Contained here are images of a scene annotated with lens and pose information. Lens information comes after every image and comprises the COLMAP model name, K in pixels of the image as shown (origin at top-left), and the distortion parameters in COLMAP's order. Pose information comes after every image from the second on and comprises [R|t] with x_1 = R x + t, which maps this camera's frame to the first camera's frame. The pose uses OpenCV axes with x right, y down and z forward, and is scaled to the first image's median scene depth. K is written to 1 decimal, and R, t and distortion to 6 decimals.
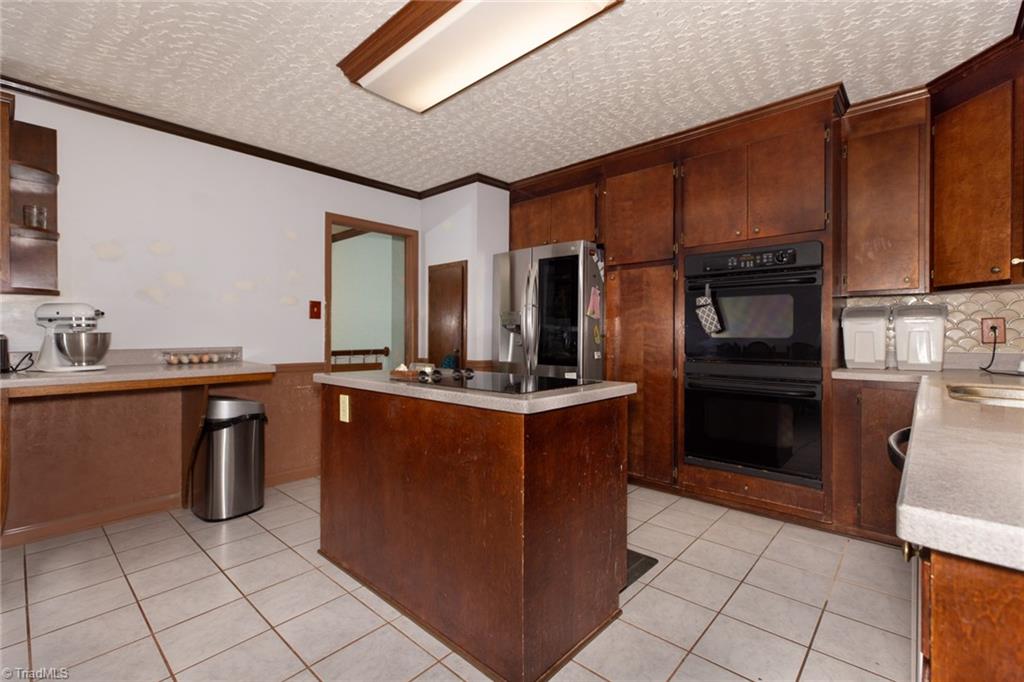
lens RADIAL K [[454.8, 0, 513.8], [0, 454.8, 334.7], [0, 0, 1]] dist [0.000589, 0.000121]
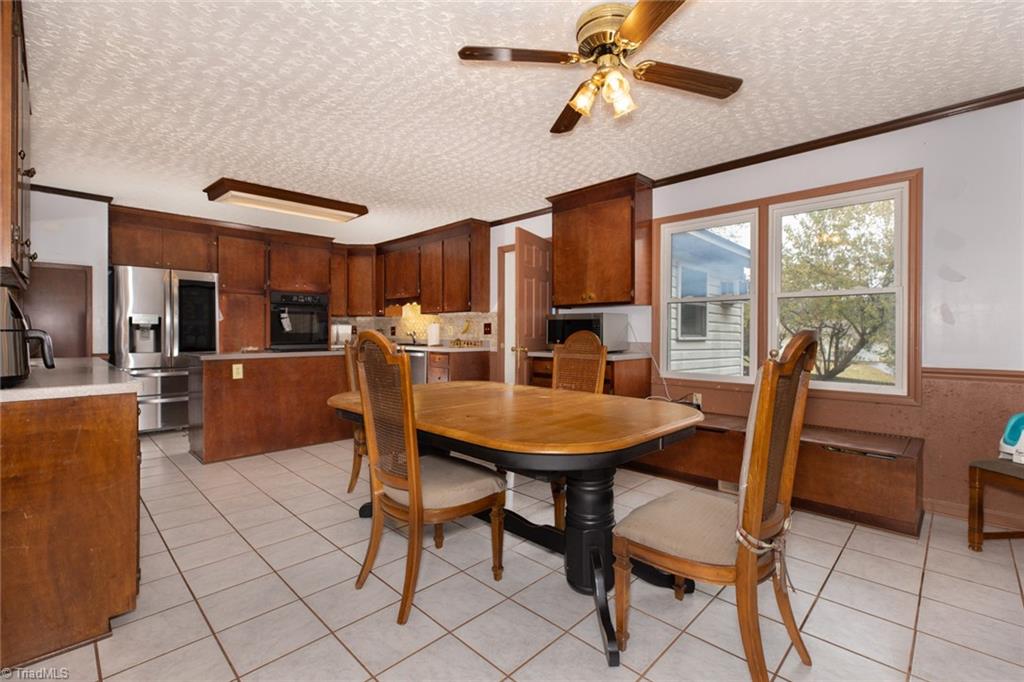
lens RADIAL K [[454.8, 0, 513.8], [0, 454.8, 334.7], [0, 0, 1]] dist [0.000589, 0.000121]
pose [[0.039545, -0.003565, 0.999211, -1.450911], [0.001146, 0.999993, 0.003522, 0.006107], [-0.999217, 0.001005, 0.039549, -0.121484]]
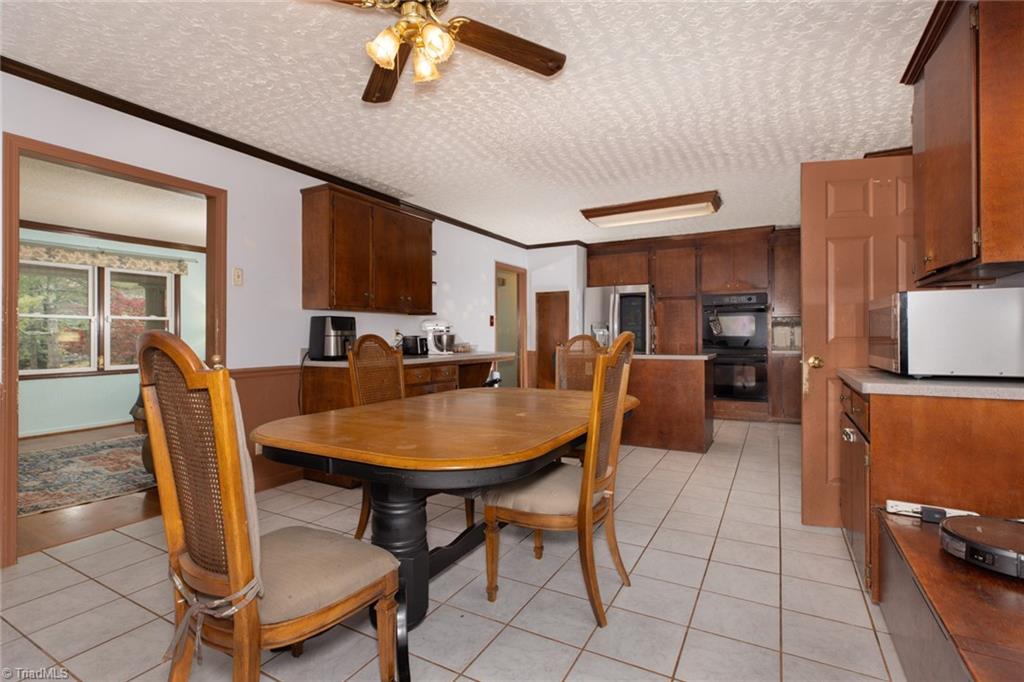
lens RADIAL K [[476.7, 0, 512.0], [0, 476.7, 341.0], [0, 0, 1]] dist [0.000227, 0.000038]
pose [[0.974935, -0.005801, 0.222414, -0.832094], [0.004334, 0.999966, 0.007082, 0.006787], [-0.222448, -0.005940, 0.974927, -0.783924]]
